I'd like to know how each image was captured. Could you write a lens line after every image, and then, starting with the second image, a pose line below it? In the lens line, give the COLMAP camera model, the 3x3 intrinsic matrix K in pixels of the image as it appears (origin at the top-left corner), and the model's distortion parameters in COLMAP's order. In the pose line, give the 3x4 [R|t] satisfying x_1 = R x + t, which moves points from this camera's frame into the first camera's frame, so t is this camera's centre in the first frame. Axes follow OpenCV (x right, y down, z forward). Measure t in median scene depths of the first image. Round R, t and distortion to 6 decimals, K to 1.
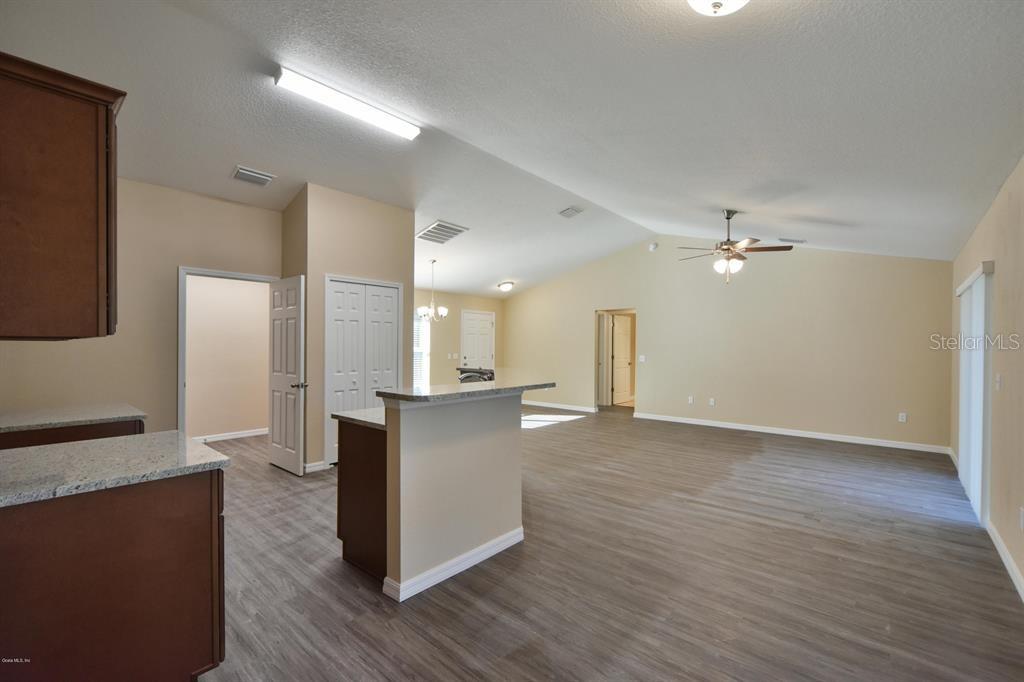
lens RADIAL K [[433.5, 0, 517.5], [0, 433.5, 349.7], [0, 0, 1]] dist [-0.010797, 0.002613]
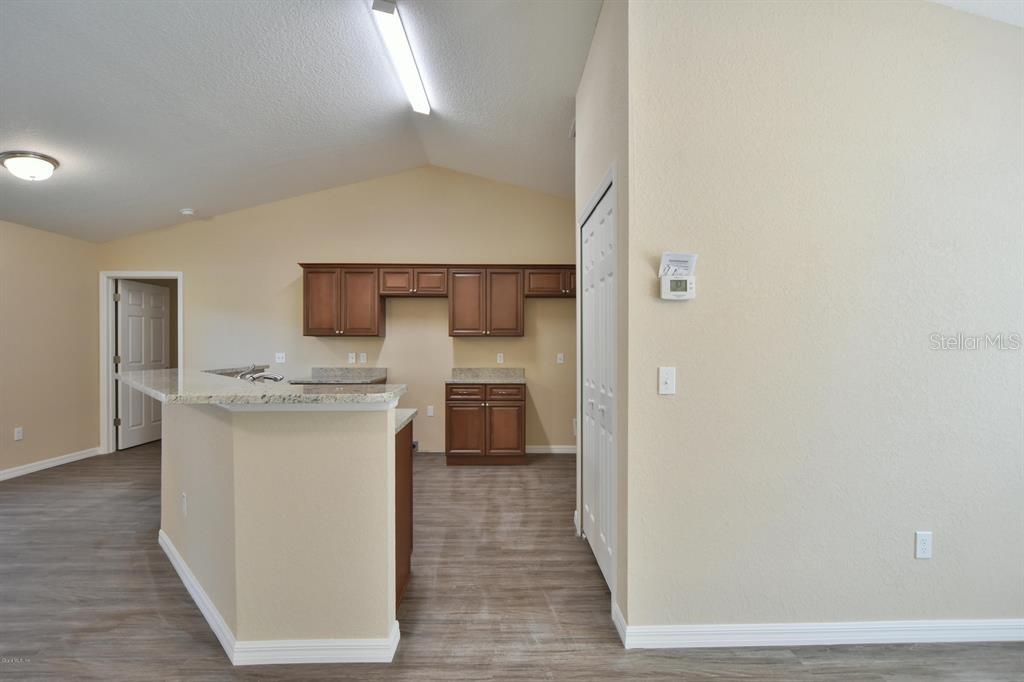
lens RADIAL K [[453.6, 0, 516.6], [0, 453.6, 350.5], [0, 0, 1]] dist [-0.012357, 0.003943]
pose [[-0.735749, 0.003132, -0.677247, 0.091779], [-0.010477, 0.999817, 0.016006, 0.003049], [0.677173, 0.018871, -0.735581, 2.012623]]
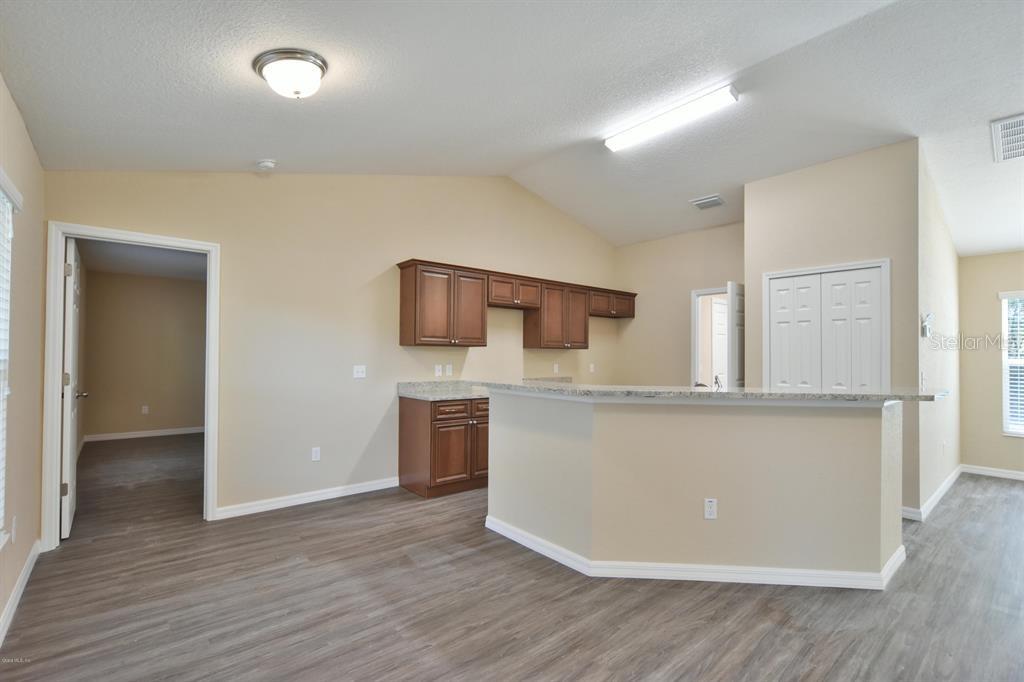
lens RADIAL K [[464.4, 0, 515.7], [0, 464.4, 346.7], [0, 0, 1]] dist [-0.010979, 0.004355]
pose [[-0.147749, -0.025095, -0.988707, 0.841818], [-0.018625, 0.999571, -0.022588, 0.015828], [0.988850, 0.015077, -0.148153, 0.892988]]
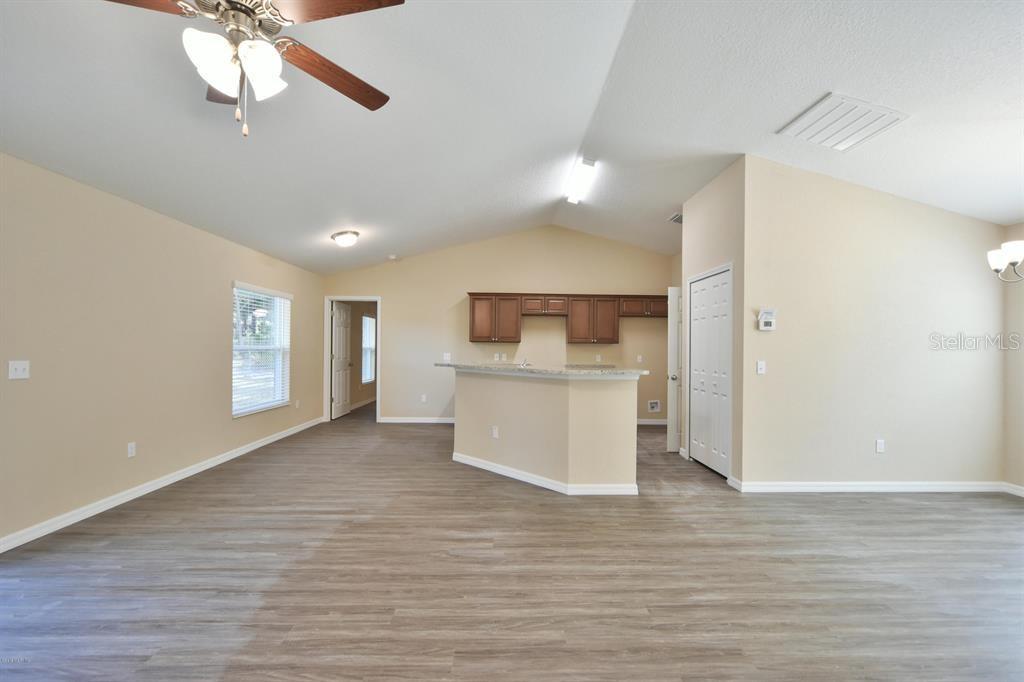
lens RADIAL K [[433.5, 0, 514.7], [0, 433.5, 347.6], [0, 0, 1]] dist [-0.010797, 0.002613]
pose [[-0.740334, -0.012702, -0.672120, 0.855942], [-0.020169, 0.999791, 0.003321, 0.003666], [0.671937, 0.016015, -0.740435, 2.141039]]
